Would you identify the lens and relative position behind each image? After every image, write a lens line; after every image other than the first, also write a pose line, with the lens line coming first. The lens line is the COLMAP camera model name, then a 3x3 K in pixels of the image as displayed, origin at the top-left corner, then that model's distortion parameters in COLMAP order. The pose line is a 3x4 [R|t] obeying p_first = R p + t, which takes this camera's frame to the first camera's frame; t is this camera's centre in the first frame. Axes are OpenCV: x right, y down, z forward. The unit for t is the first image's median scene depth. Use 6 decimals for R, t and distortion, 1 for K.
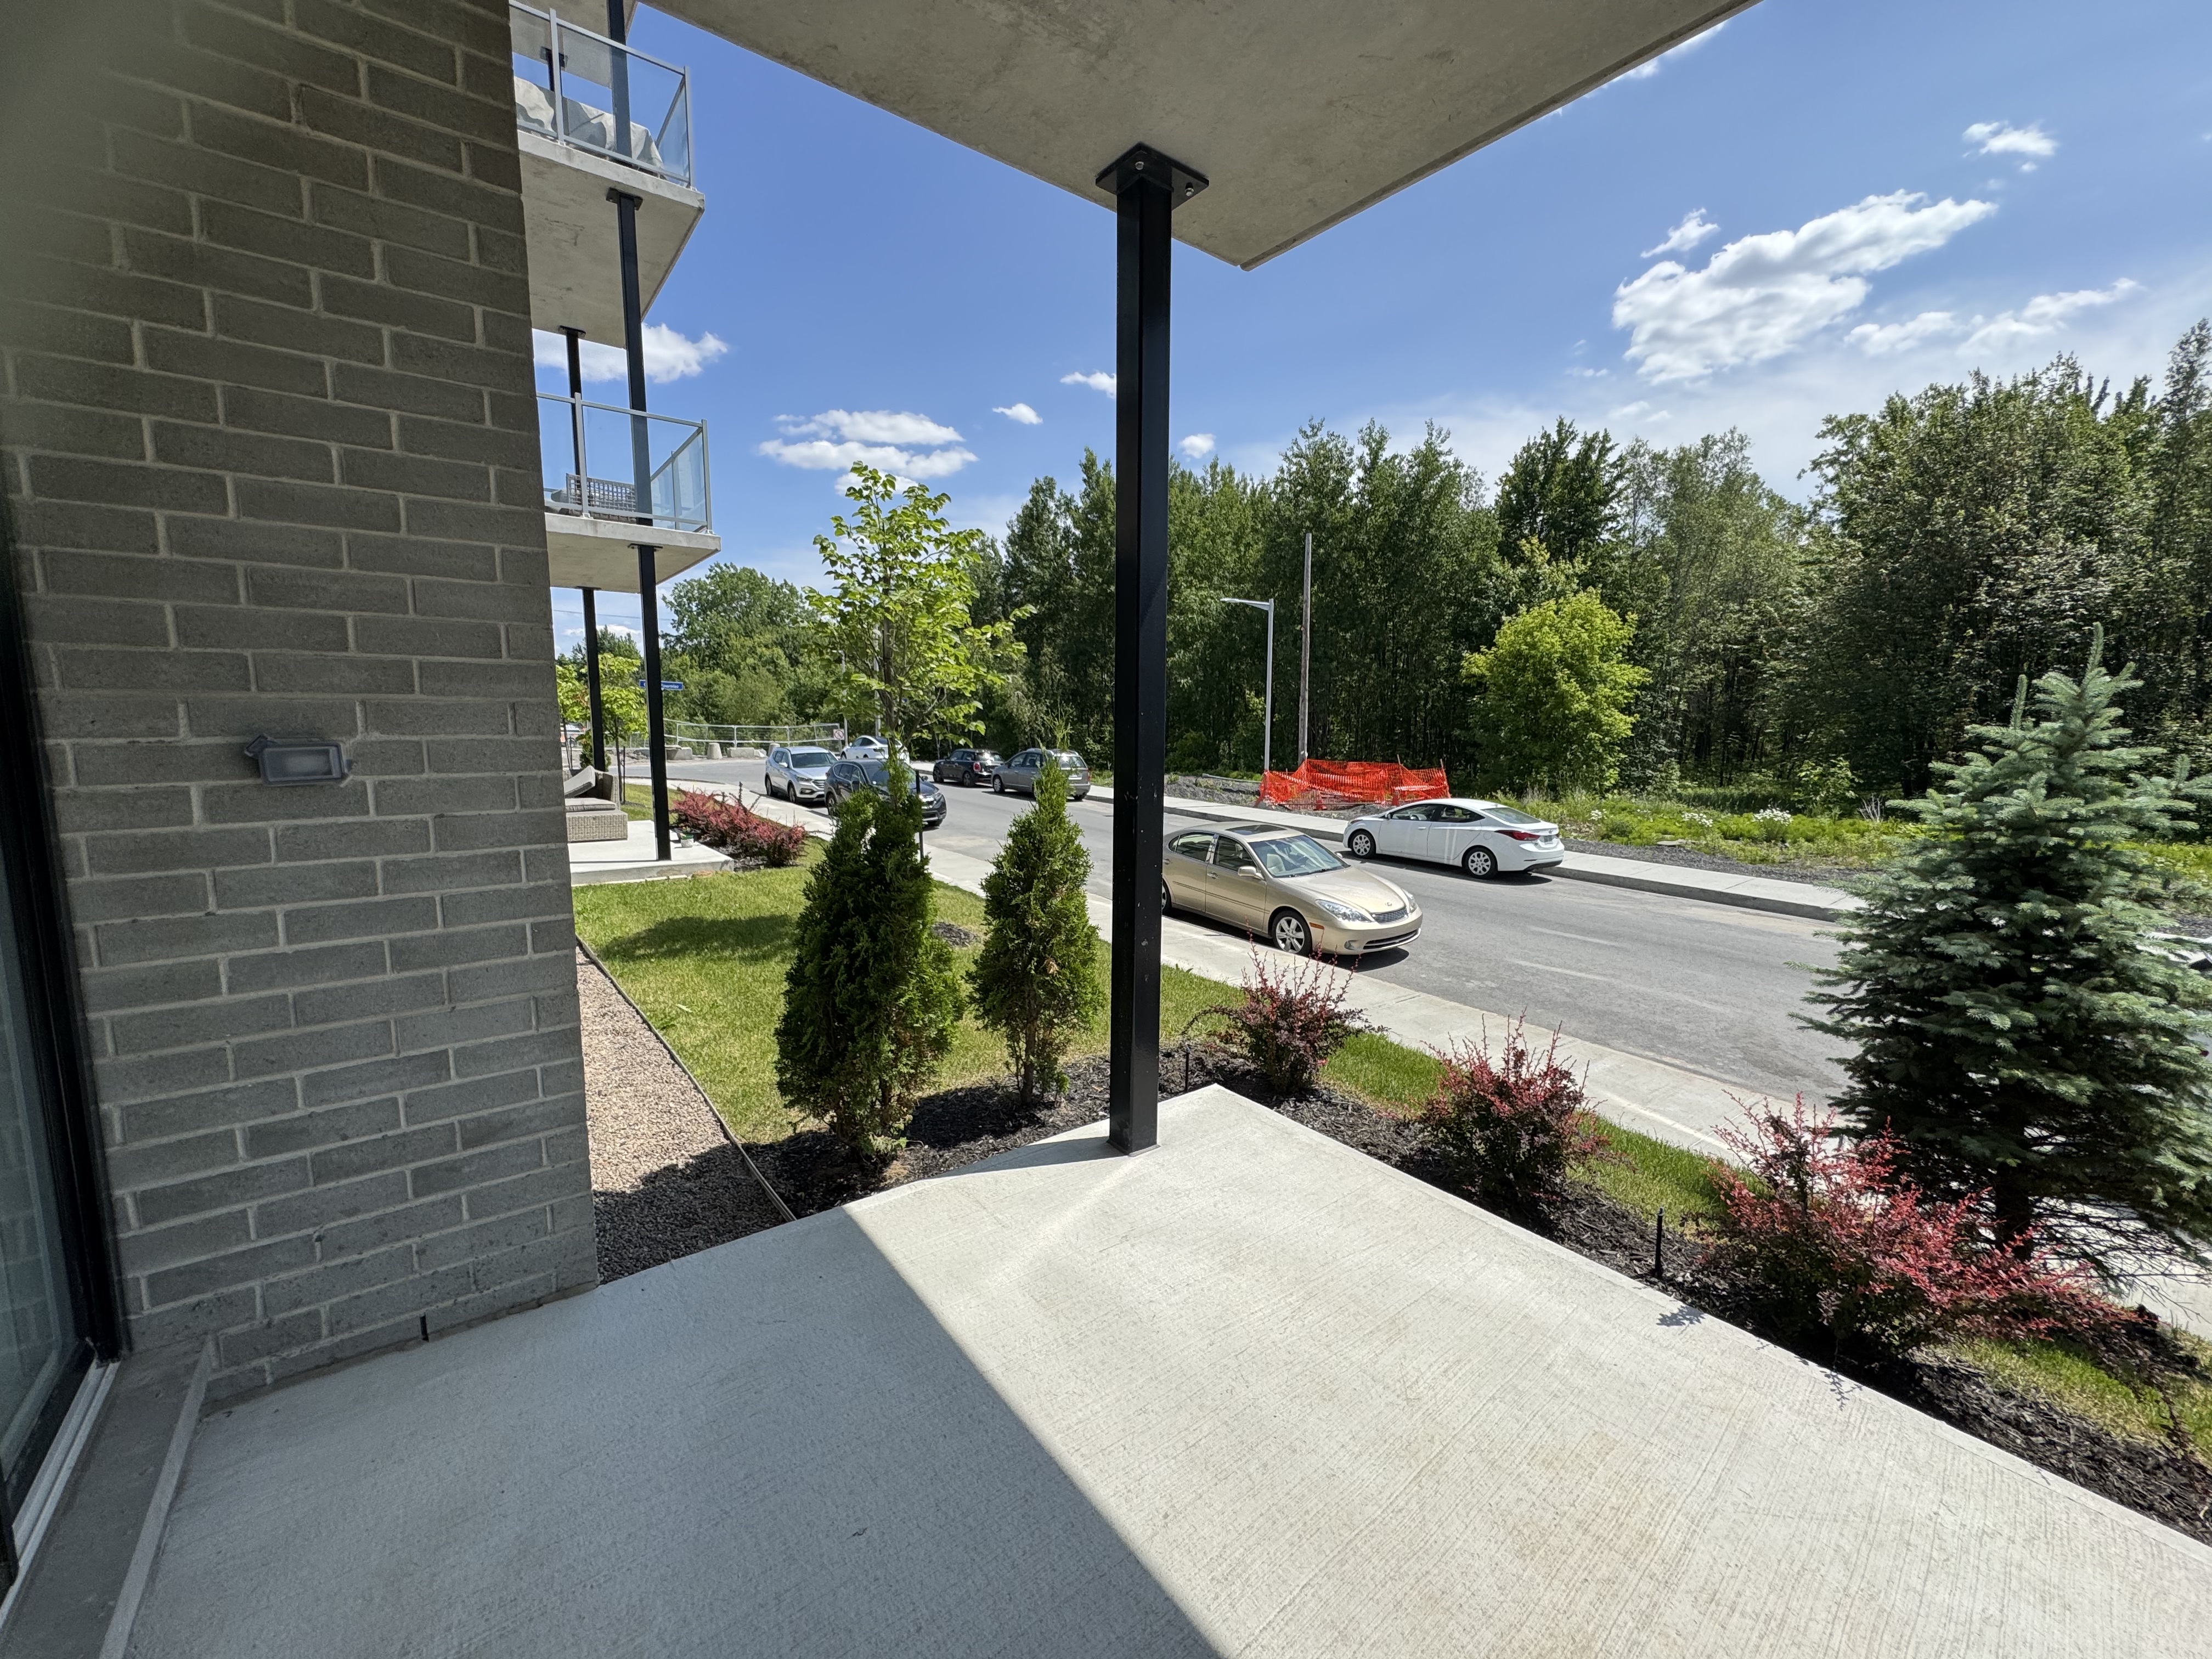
lens RADIAL K [[893.8, 0, 1107.3], [0, 893.8, 826.0], [0, 0, 1]] dist [0.003918, 0.000250]
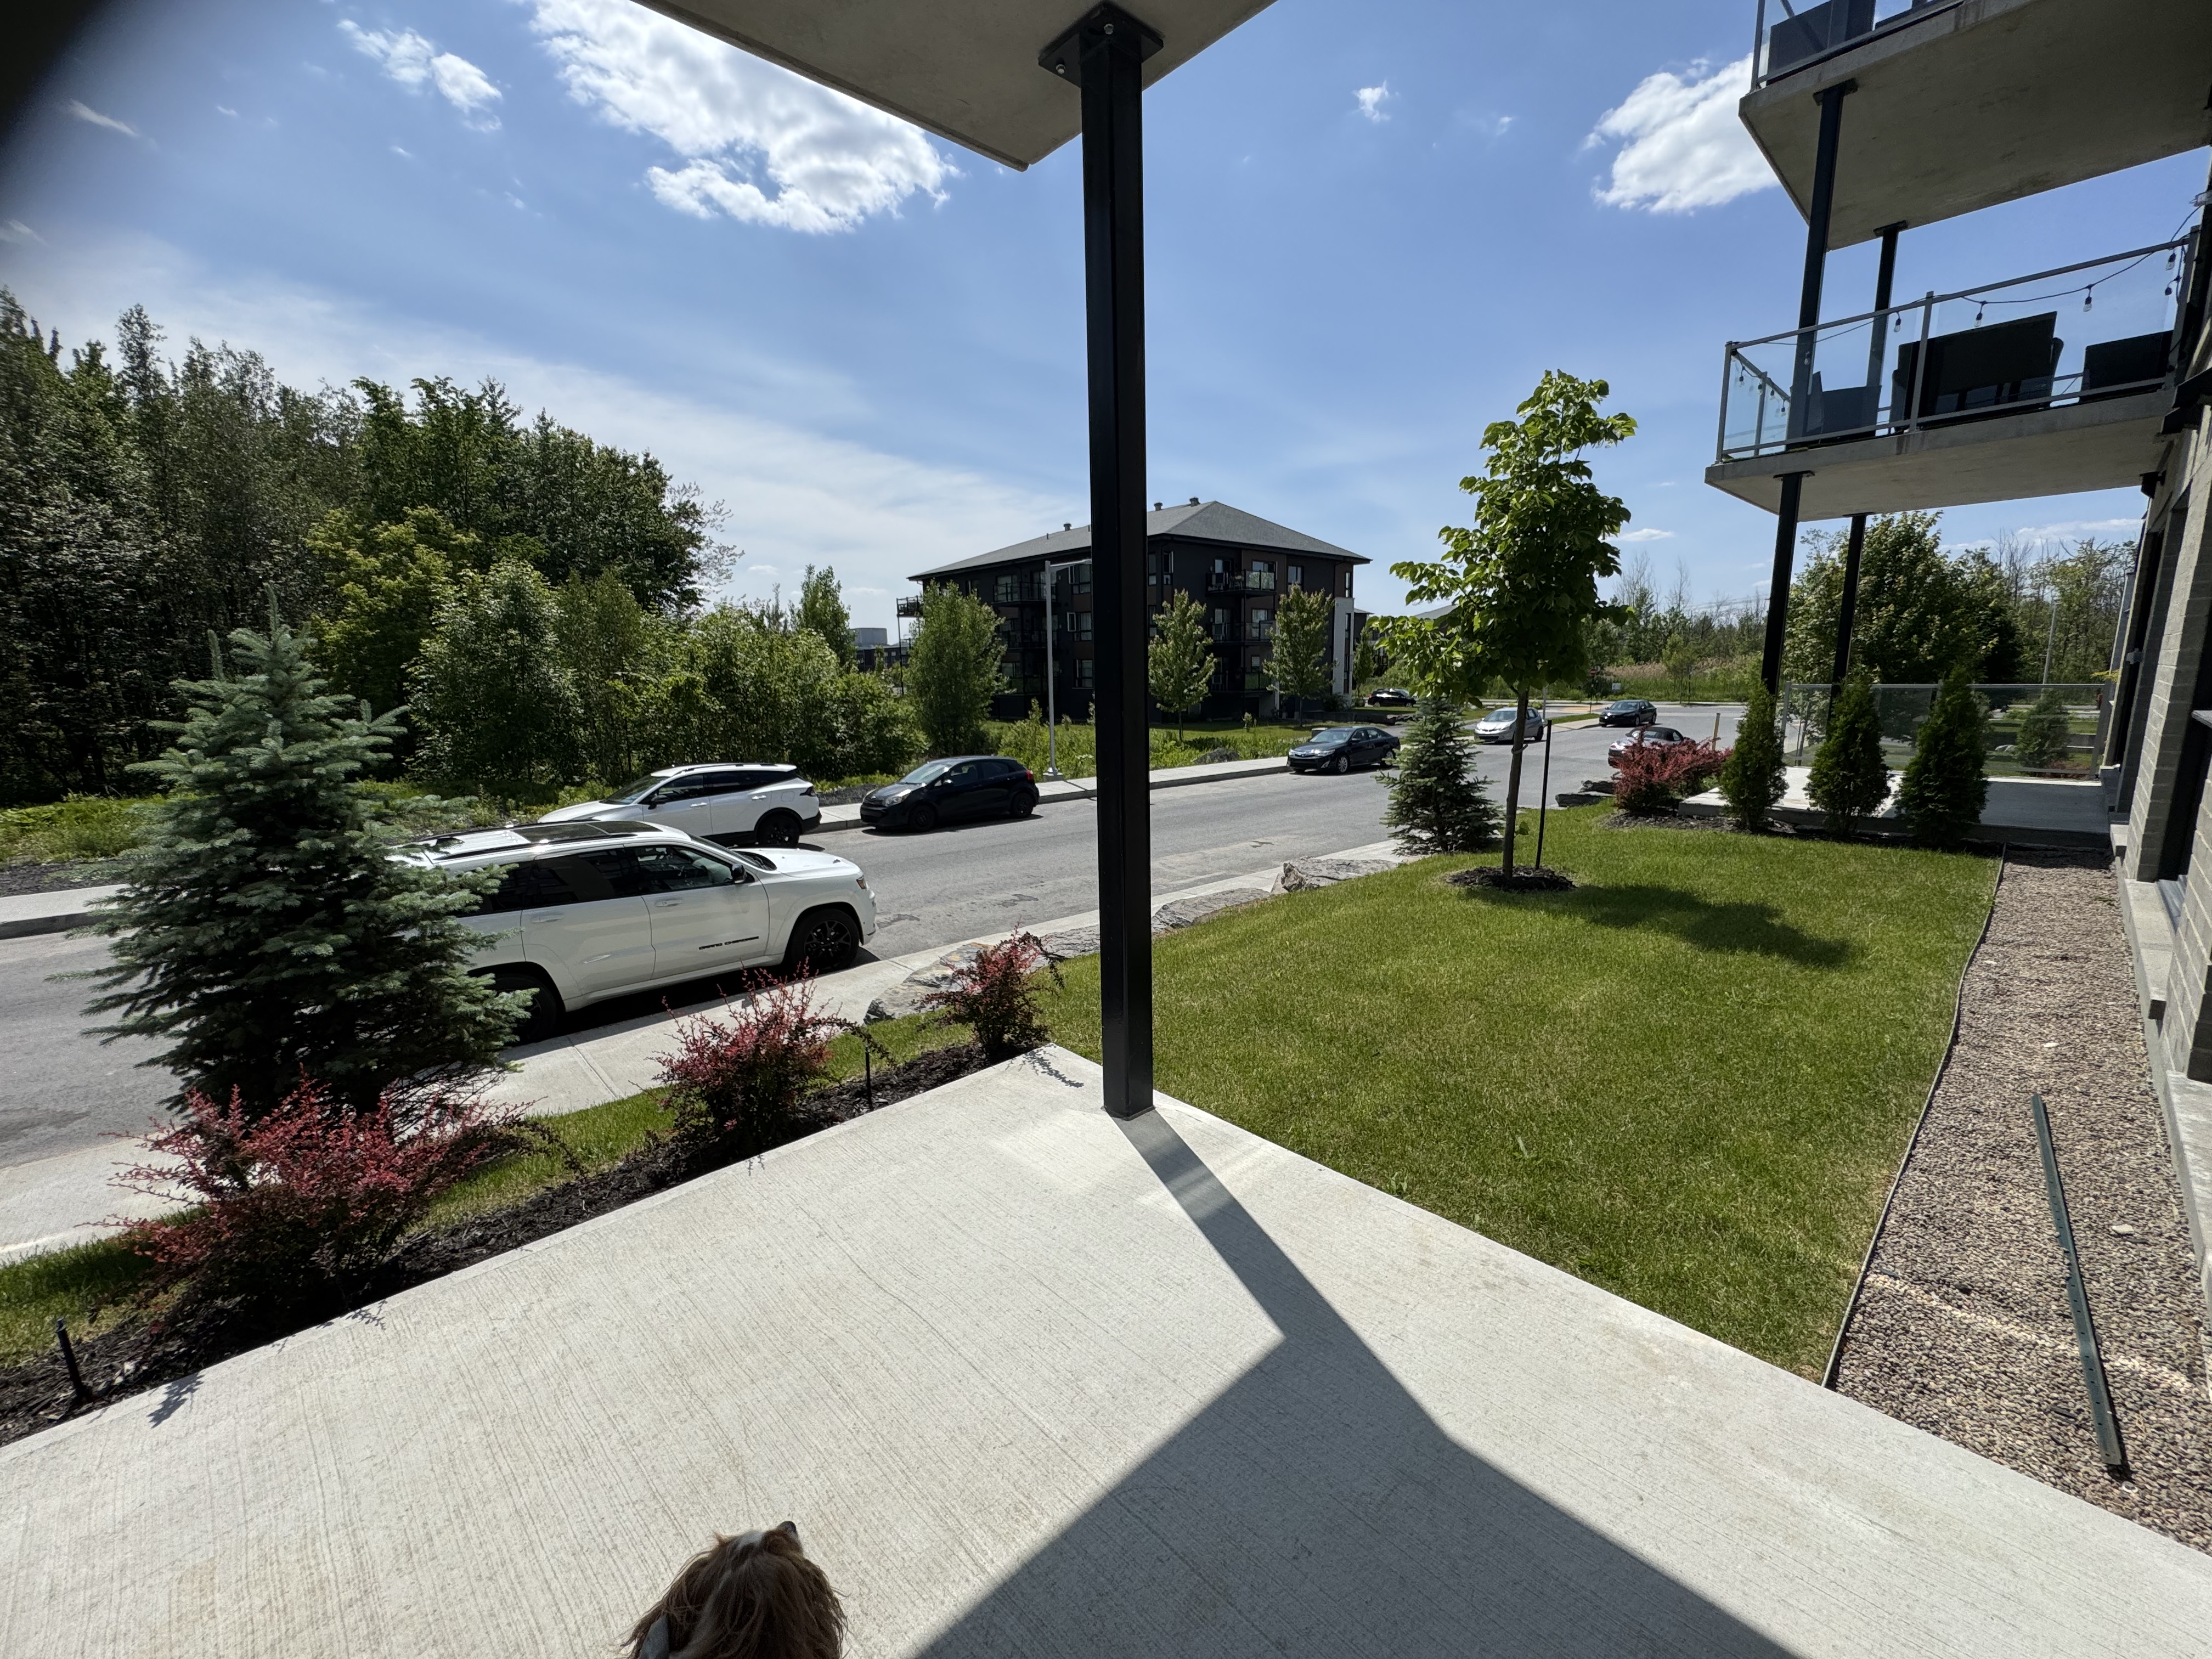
lens RADIAL K [[893.8, 0, 1107.5], [0, 893.8, 831.3], [0, 0, 1]] dist [0.003918, 0.000250]
pose [[-0.091291, -0.181207, 0.979199, -0.122483], [0.142155, 0.970863, 0.192917, 0.002639], [-0.985626, 0.156810, -0.062872, 0.097861]]
